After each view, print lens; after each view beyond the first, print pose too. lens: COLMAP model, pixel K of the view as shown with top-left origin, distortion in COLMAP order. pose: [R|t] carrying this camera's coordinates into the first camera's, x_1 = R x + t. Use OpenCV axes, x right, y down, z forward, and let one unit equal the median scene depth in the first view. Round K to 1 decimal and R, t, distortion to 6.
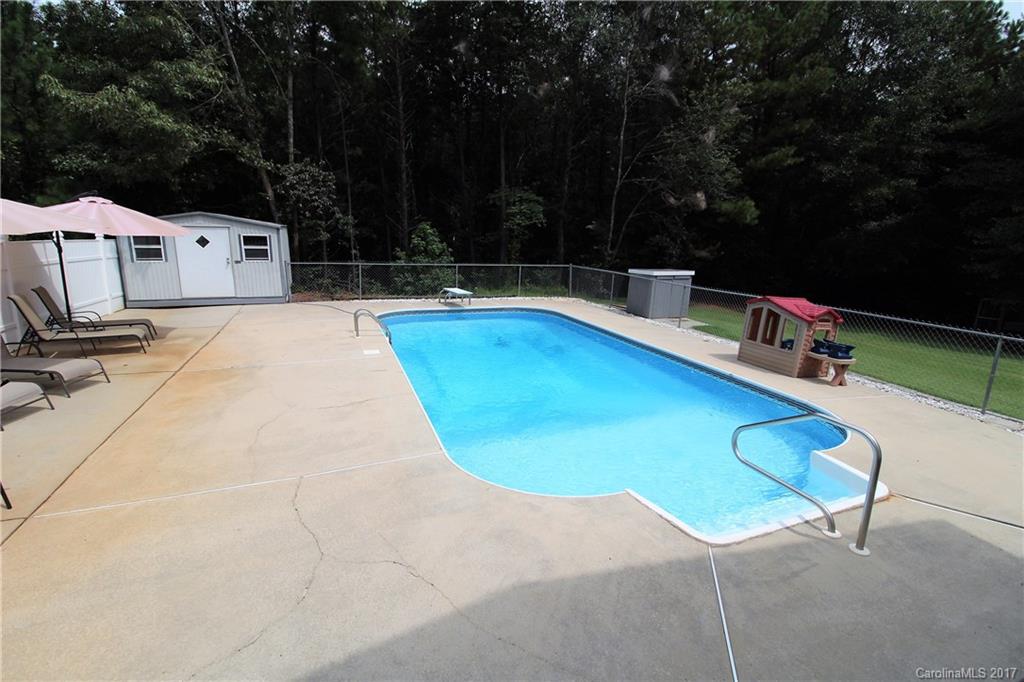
lens RADIAL K [[473.1, 0, 517.7], [0, 473.1, 340.5], [0, 0, 1]] dist [-0.004455, -0.000416]
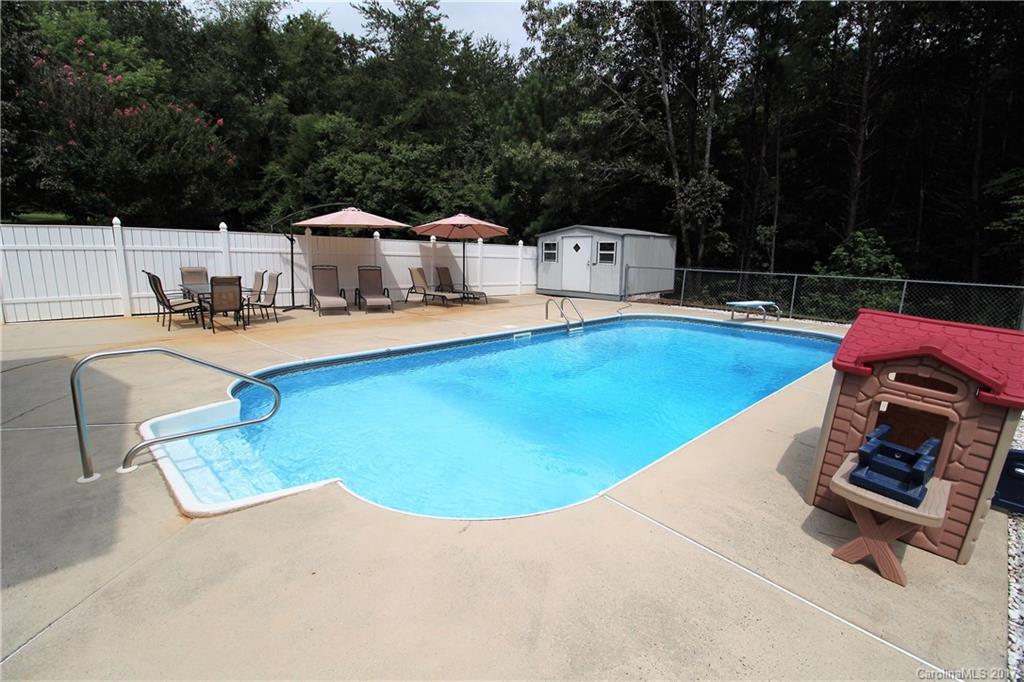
lens RADIAL K [[473.1, 0, 517.1], [0, 473.1, 337.8], [0, 0, 1]] dist [-0.004455, -0.000416]
pose [[0.394275, 0.145217, -0.907447, 0.429015], [-0.206783, 0.976133, 0.066364, -0.016686], [0.895426, 0.161479, 0.414893, 0.304437]]
